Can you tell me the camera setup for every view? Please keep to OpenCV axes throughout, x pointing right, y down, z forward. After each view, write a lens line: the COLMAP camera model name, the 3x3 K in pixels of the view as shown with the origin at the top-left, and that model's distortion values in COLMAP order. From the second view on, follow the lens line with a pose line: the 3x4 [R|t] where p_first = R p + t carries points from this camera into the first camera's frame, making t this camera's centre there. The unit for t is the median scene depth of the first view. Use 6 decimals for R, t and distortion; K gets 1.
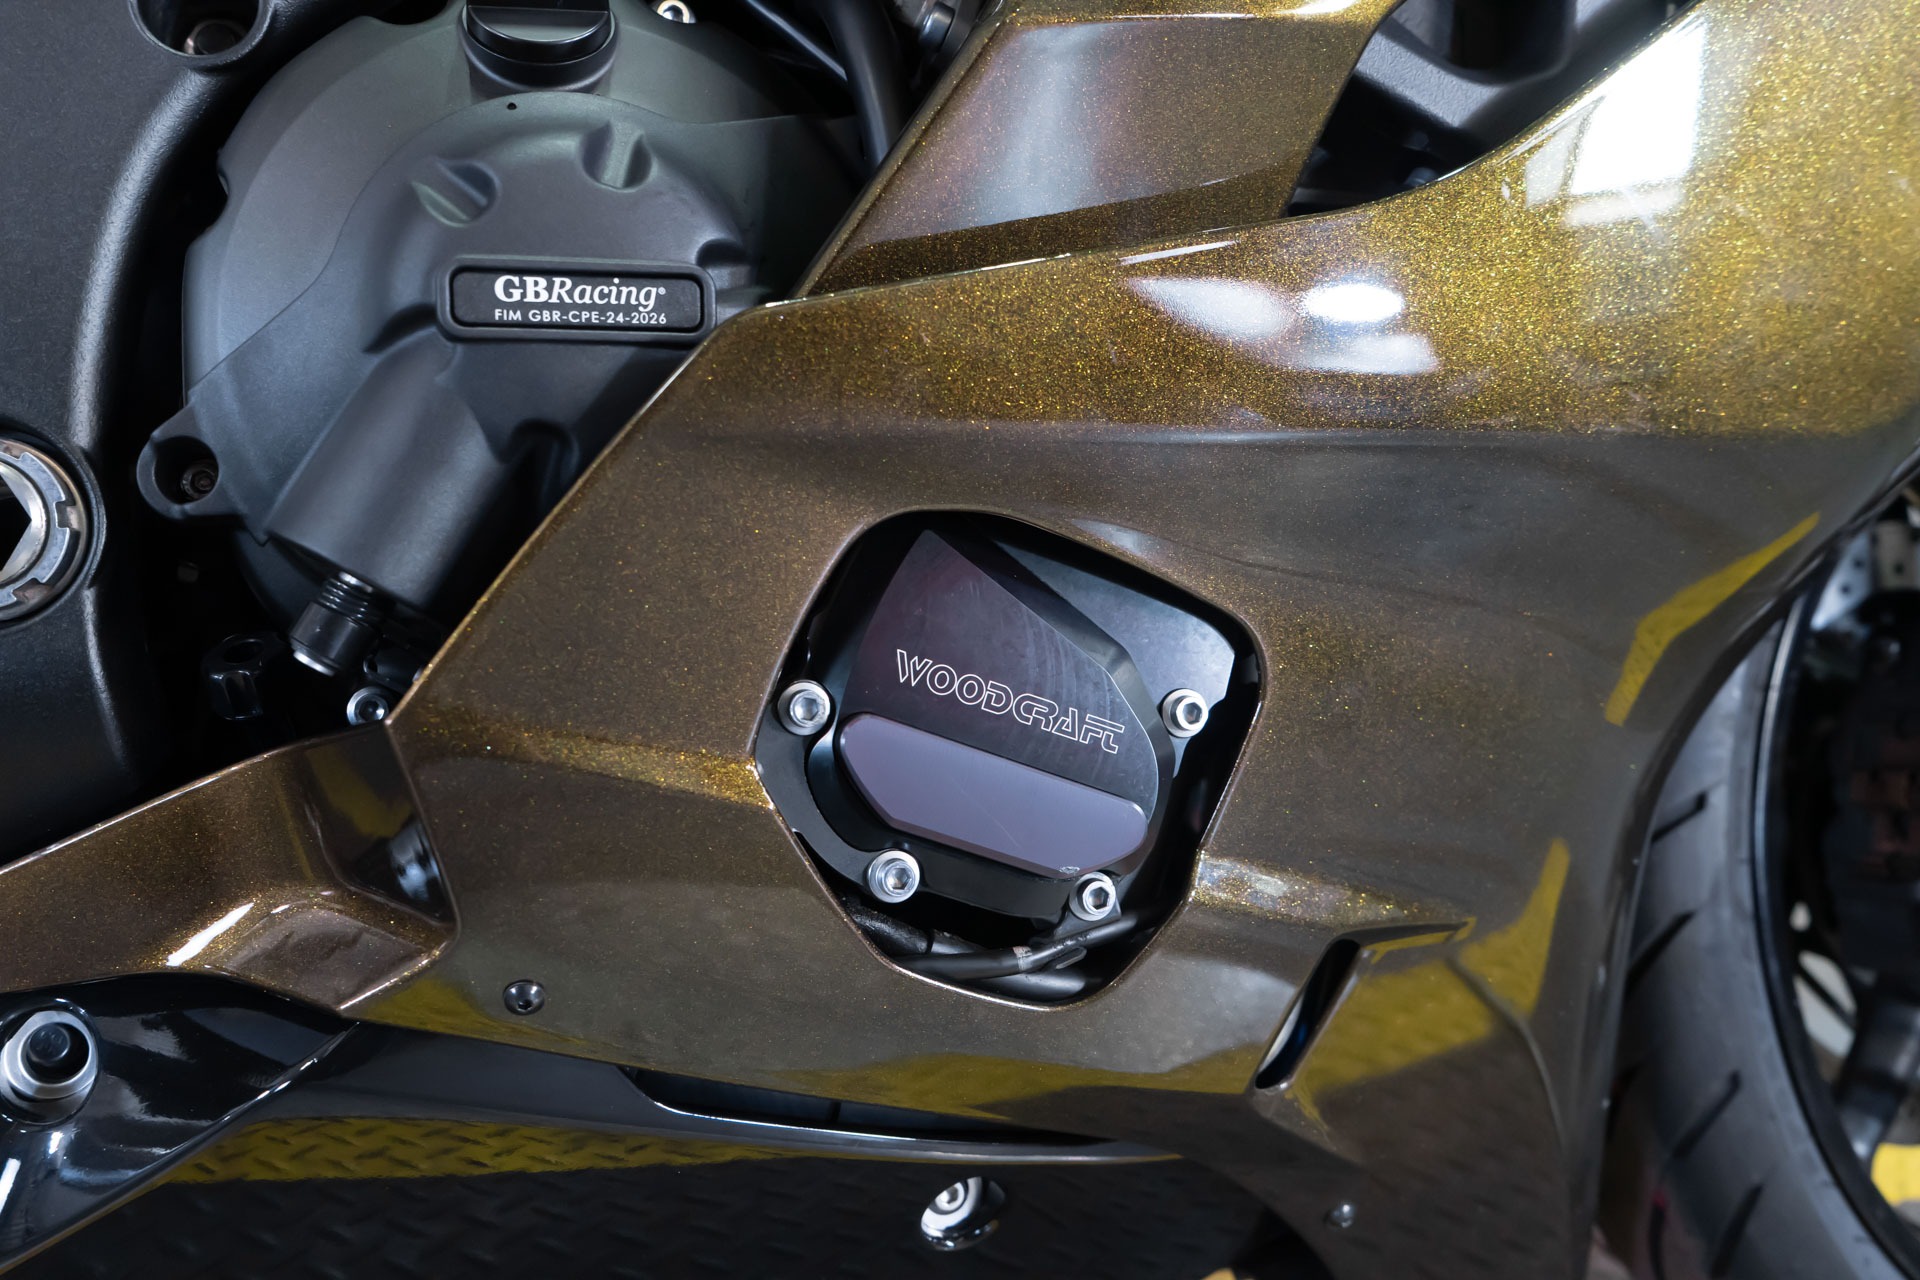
lens RADIAL K [[1586.7, 0, 964.2], [0, 1586.7, 642.2], [0, 0, 1]] dist [-0.013411, -0.007664]
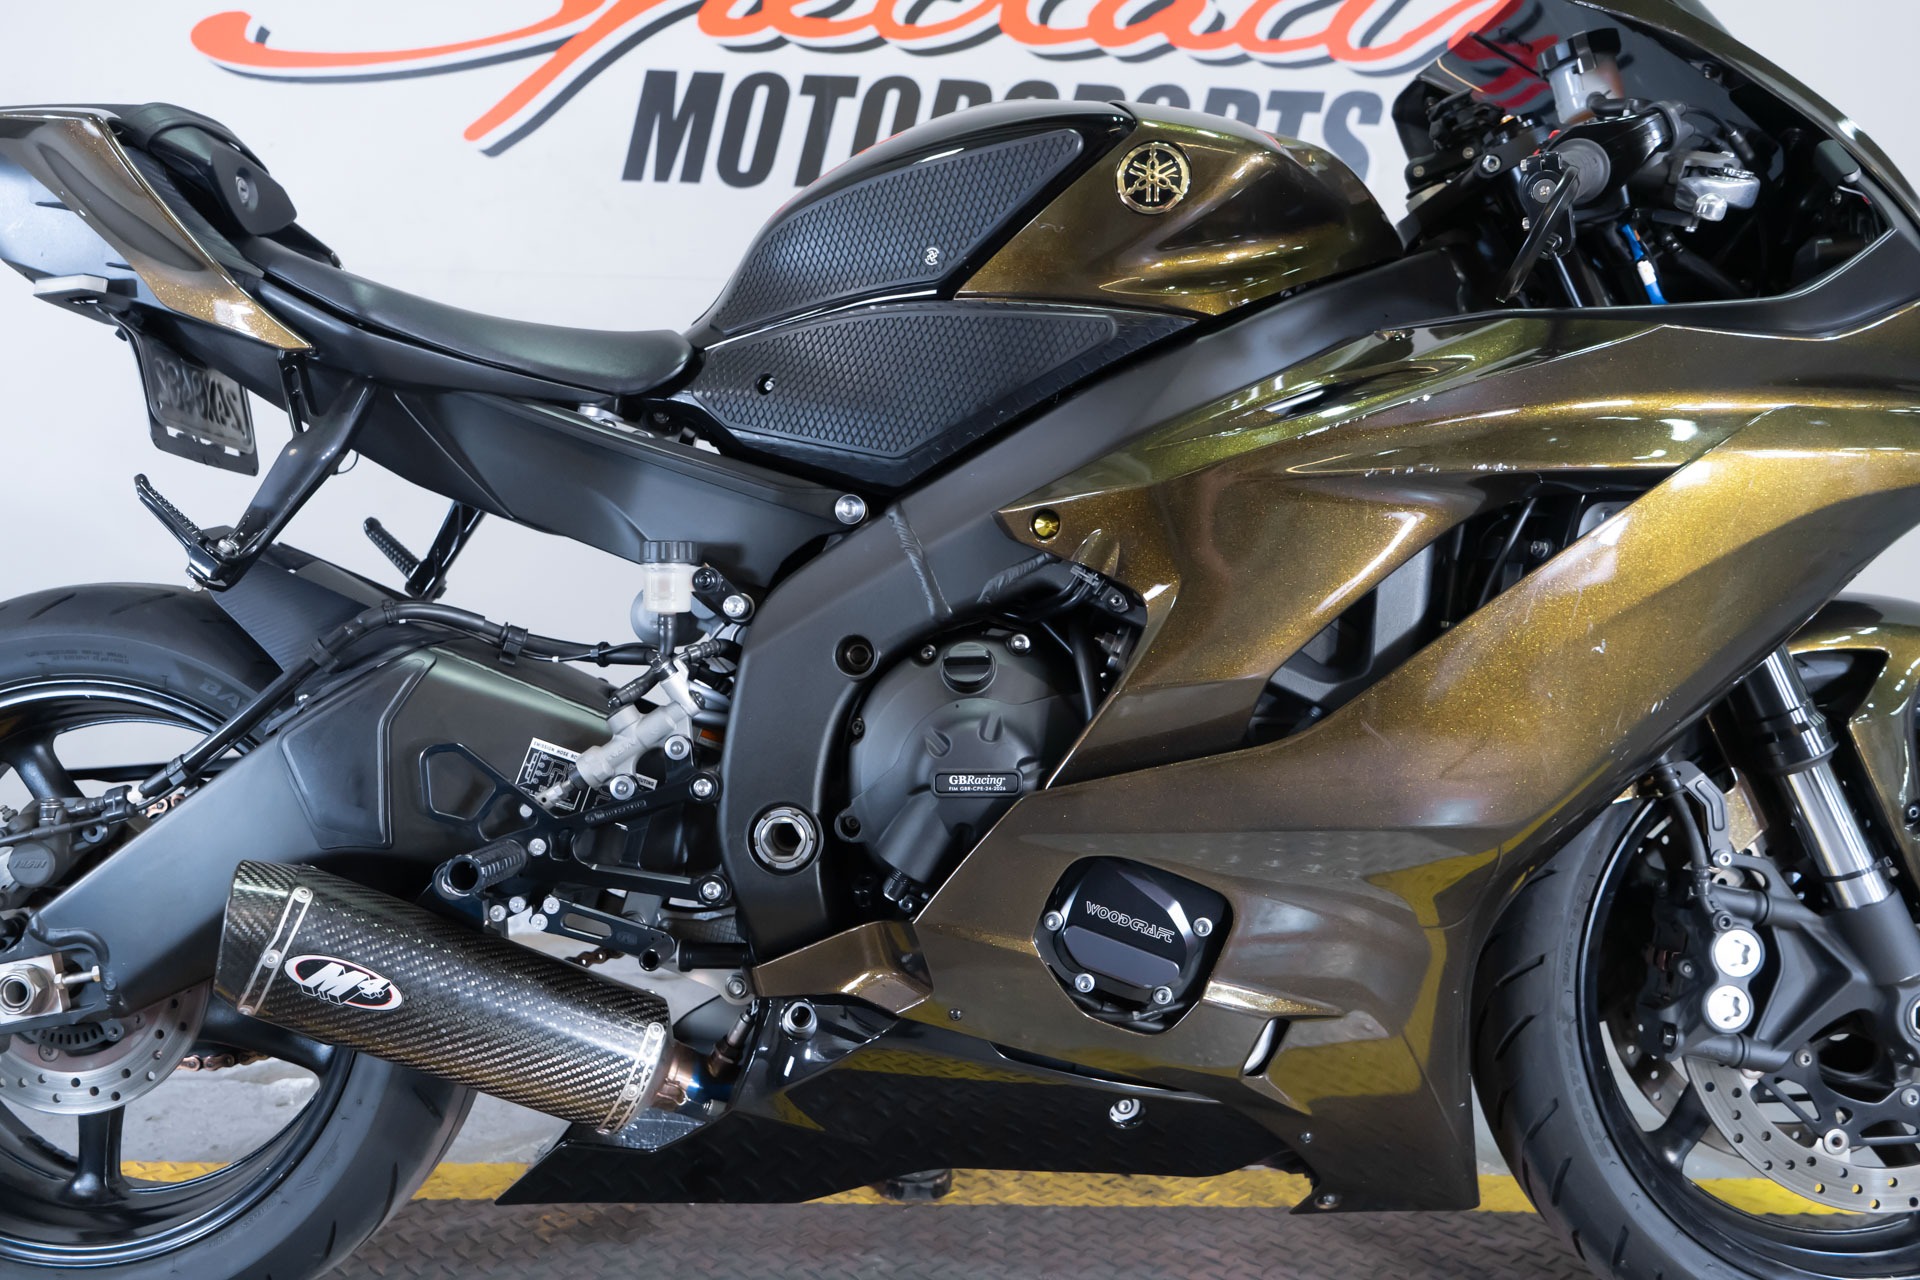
lens RADIAL K [[1541.2, 0, 961.4], [0, 1541.2, 640.4], [0, 0, 1]] dist [-0.012721, 0.003557]
pose [[0.950287, 0.023858, -0.310461, 0.575187], [-0.018623, 0.999630, 0.019817, -0.502068], [0.310819, -0.013050, 0.950379, -1.622181]]
